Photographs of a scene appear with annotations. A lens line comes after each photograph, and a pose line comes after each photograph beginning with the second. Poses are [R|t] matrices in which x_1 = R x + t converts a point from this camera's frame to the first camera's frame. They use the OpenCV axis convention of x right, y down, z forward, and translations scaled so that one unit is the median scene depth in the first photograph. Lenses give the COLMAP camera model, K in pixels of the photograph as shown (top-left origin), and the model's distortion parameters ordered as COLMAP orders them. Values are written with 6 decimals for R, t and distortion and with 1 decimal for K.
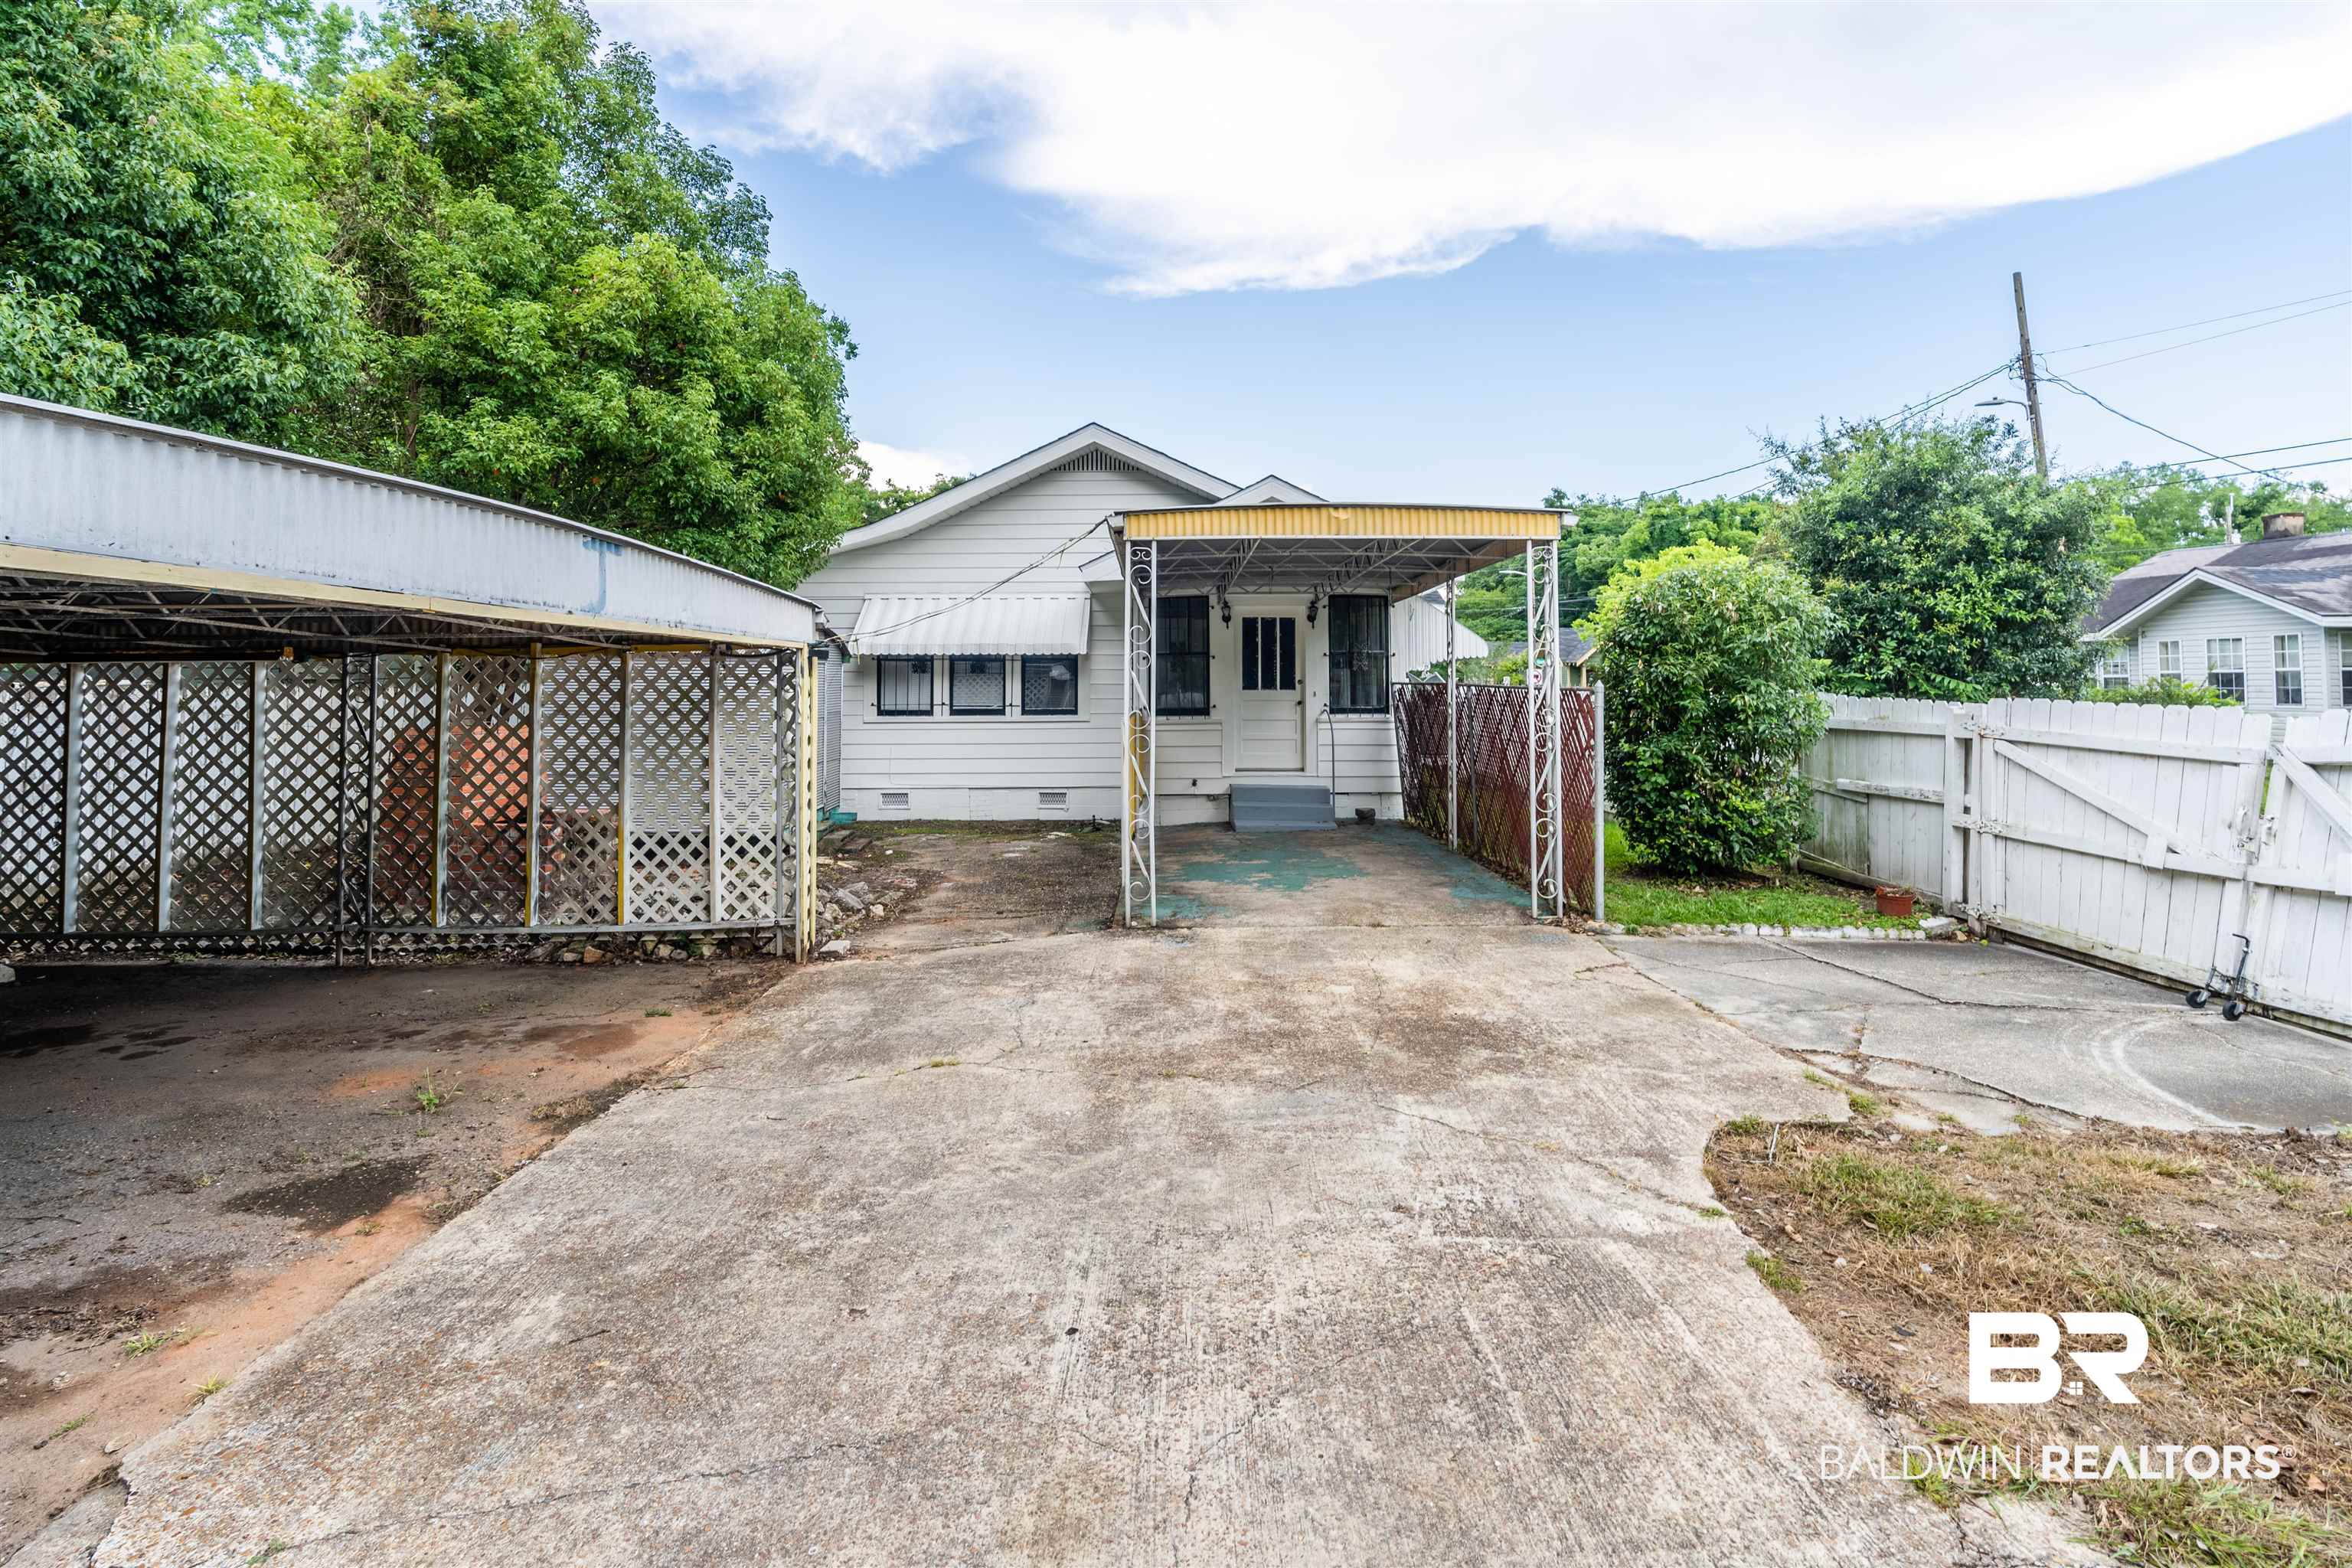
lens RADIAL K [[1120.4, 0, 1180.5], [0, 1120.4, 730.4], [0, 0, 1]] dist [-0.005829, 0.001162]
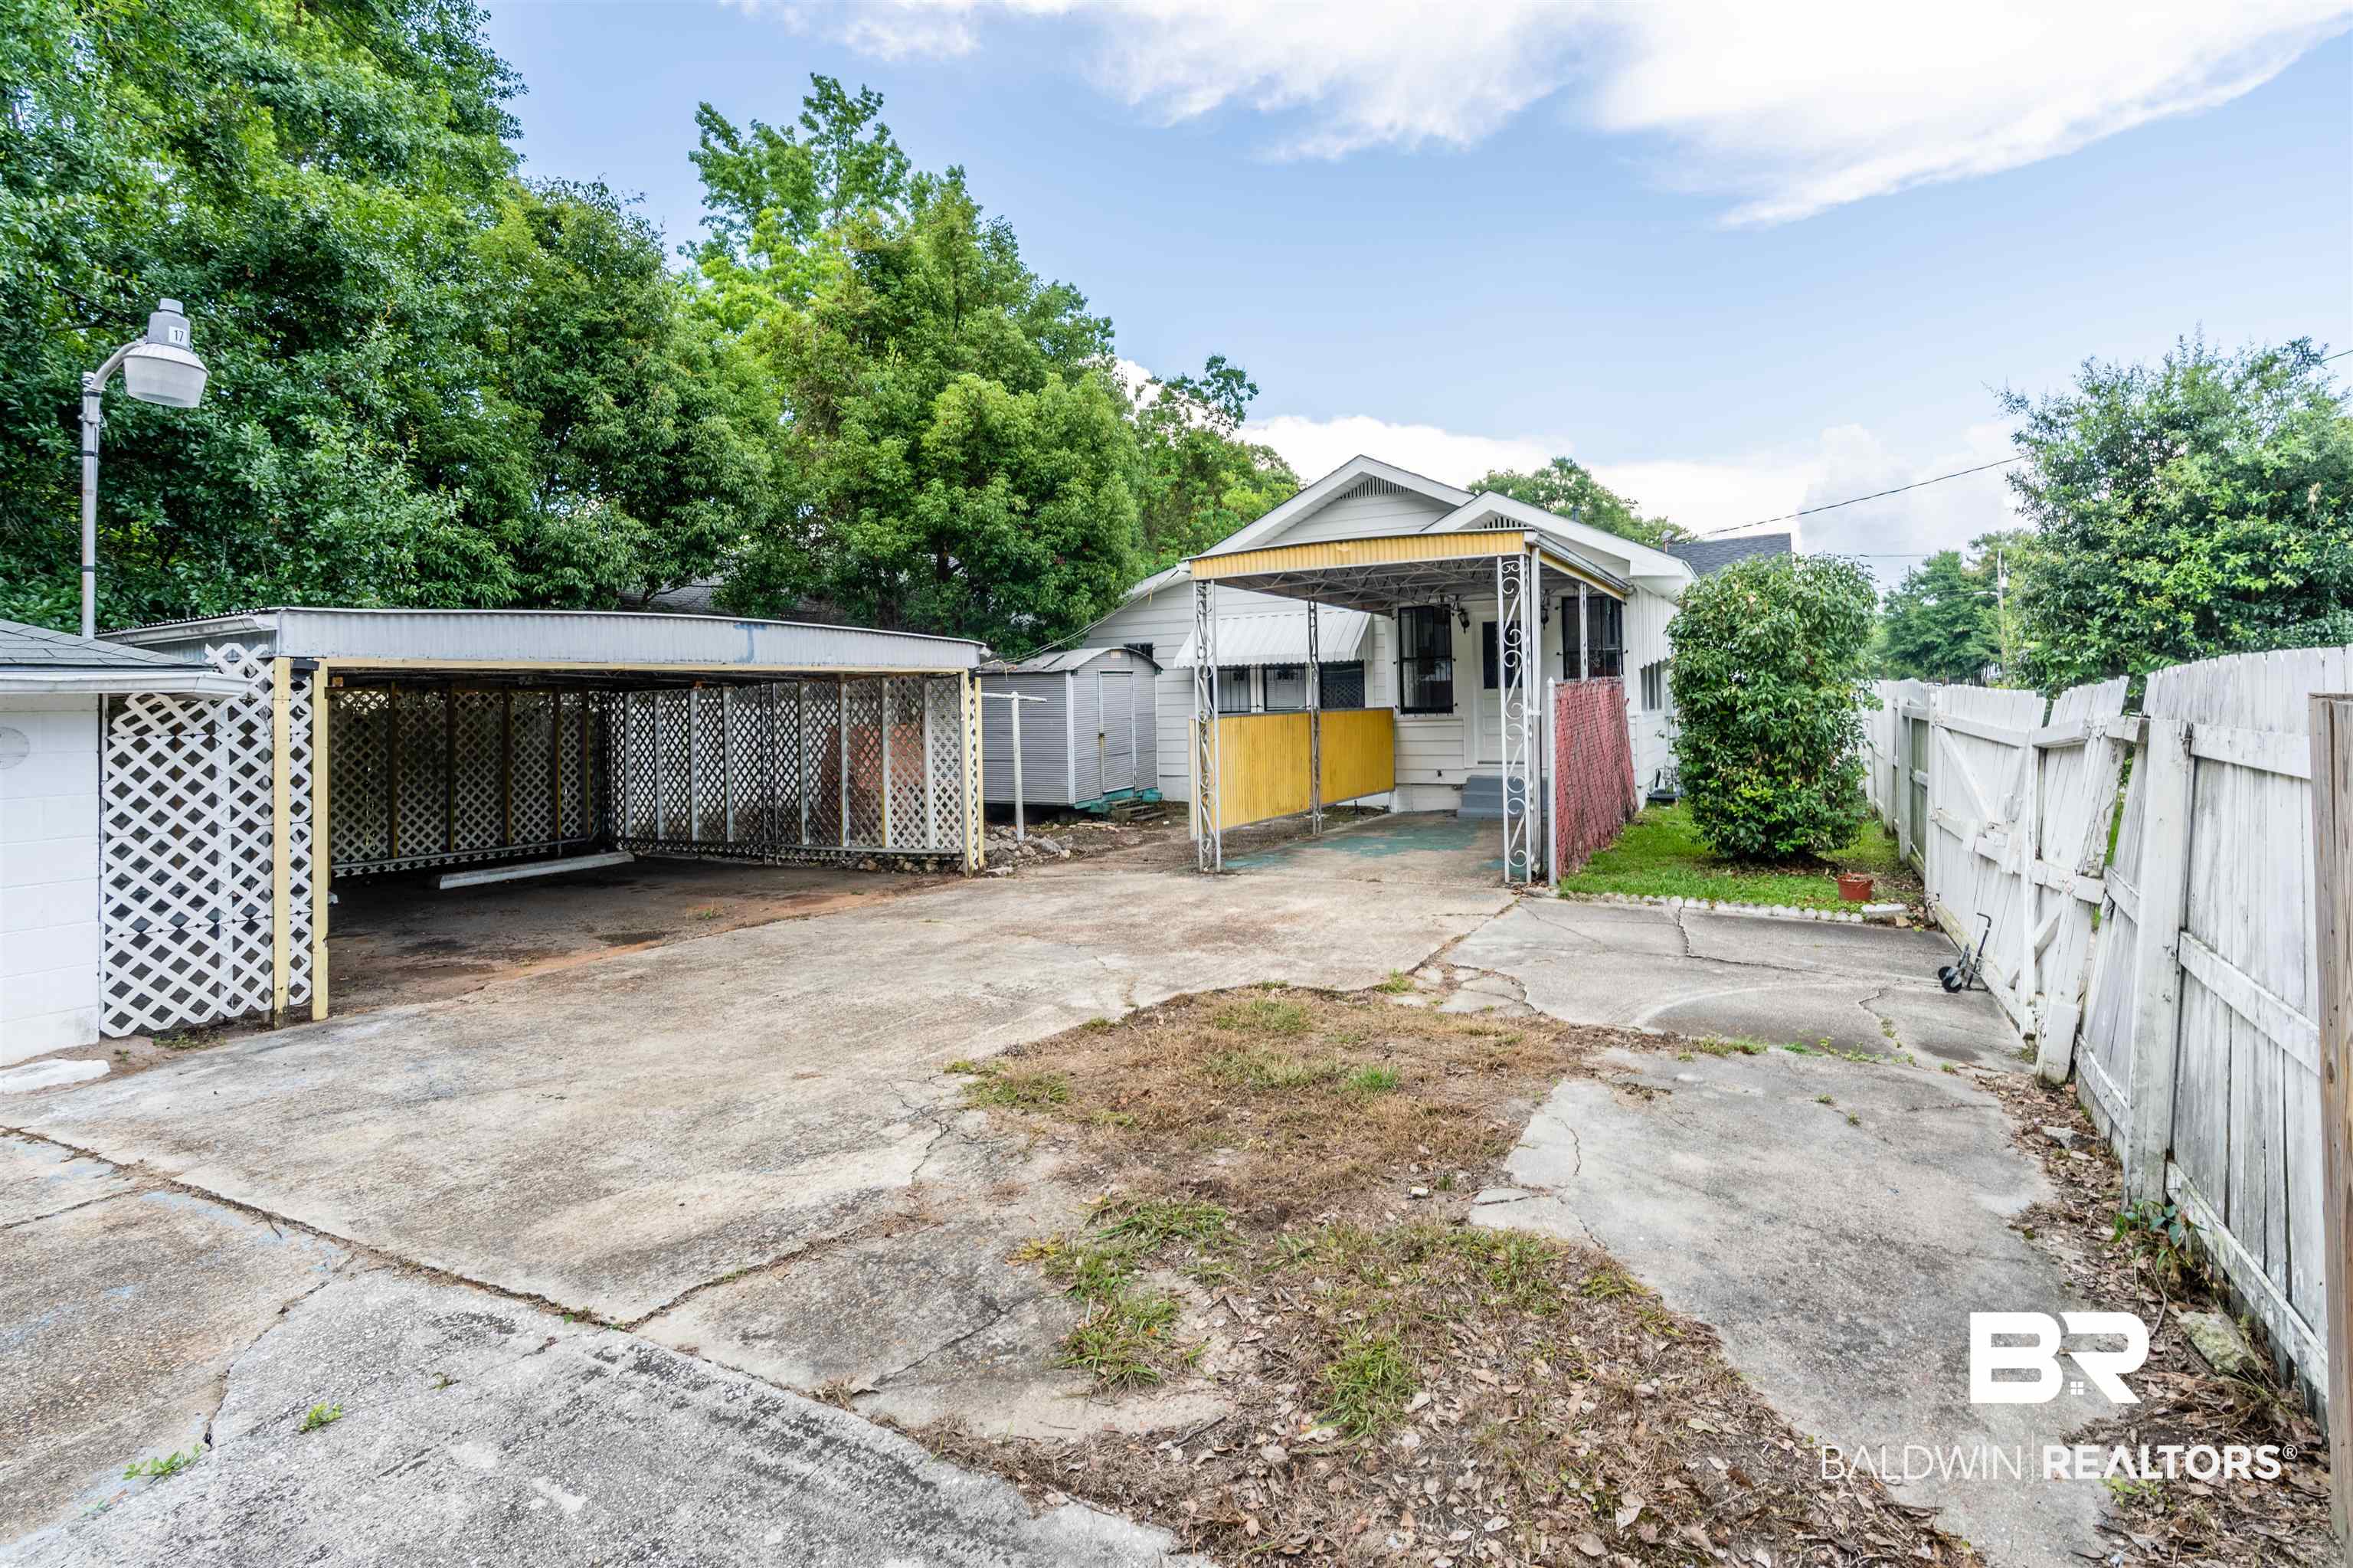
lens RADIAL K [[1150.6, 0, 1184.5], [0, 1150.6, 792.6], [0, 0, 1]] dist [-0.002060, 0.000177]
pose [[0.876456, 0.021392, -0.481007, 0.343302], [0.003465, 0.998706, 0.050729, 0.006769], [0.481470, -0.046128, 0.875248, -0.118411]]
